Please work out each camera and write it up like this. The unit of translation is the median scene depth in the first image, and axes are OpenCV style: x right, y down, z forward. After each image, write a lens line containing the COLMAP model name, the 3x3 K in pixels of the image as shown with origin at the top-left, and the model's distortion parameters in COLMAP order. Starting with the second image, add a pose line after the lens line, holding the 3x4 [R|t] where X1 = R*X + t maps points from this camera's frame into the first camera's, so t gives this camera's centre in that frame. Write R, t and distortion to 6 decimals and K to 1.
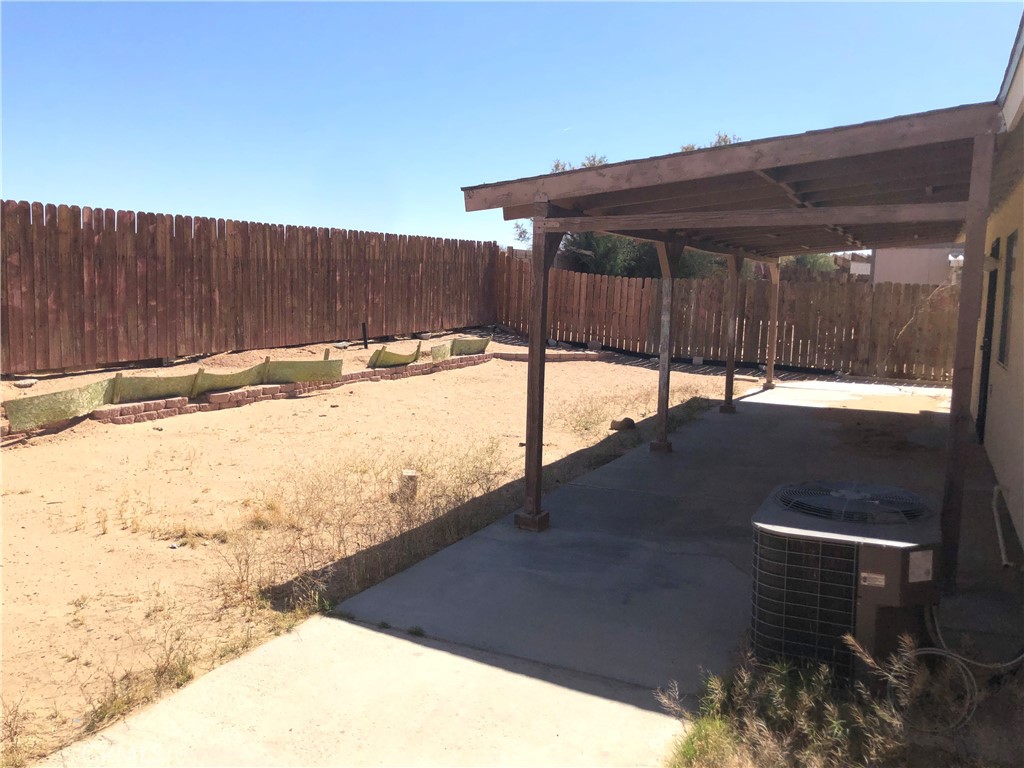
lens RADIAL K [[845.0, 0, 505.4], [0, 845.0, 379.0], [0, 0, 1]] dist [0.046445, -0.063948]
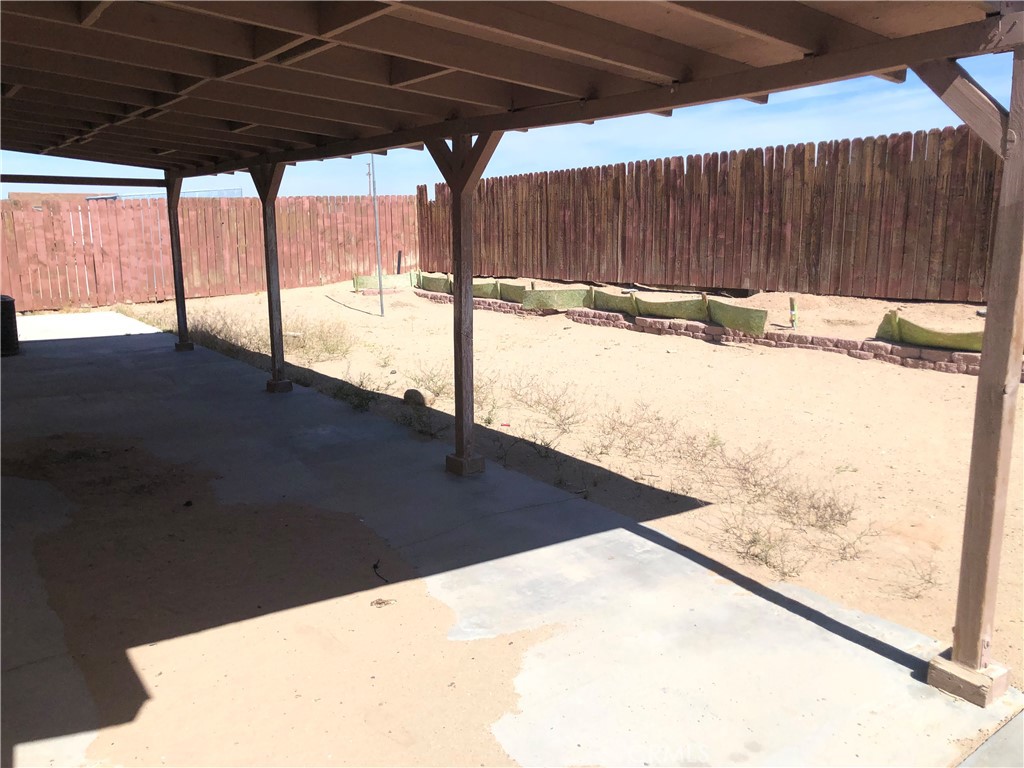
lens RADIAL K [[845.0, 0, 507.4], [0, 845.0, 388.6], [0, 0, 1]] dist [0.046445, -0.063948]
pose [[-0.462233, 0.181011, -0.868088, 0.693611], [-0.076467, 0.967162, 0.242386, -0.141679], [0.883456, 0.178418, -0.433213, 1.249398]]
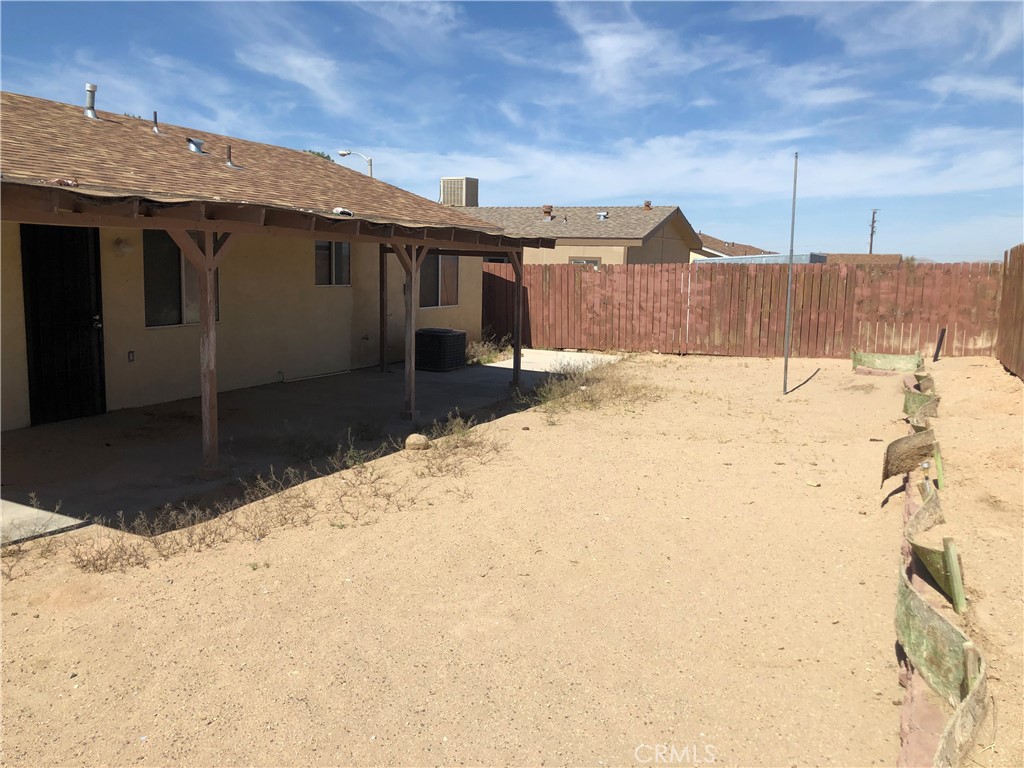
lens RADIAL K [[845.0, 0, 511.9], [0, 845.0, 382.8], [0, 0, 1]] dist [0.046445, -0.063948]
pose [[-0.999376, -0.022267, -0.027428, 0.364777], [-0.027922, 0.973480, 0.227063, -0.168292], [0.021644, 0.227687, -0.973494, 1.453337]]
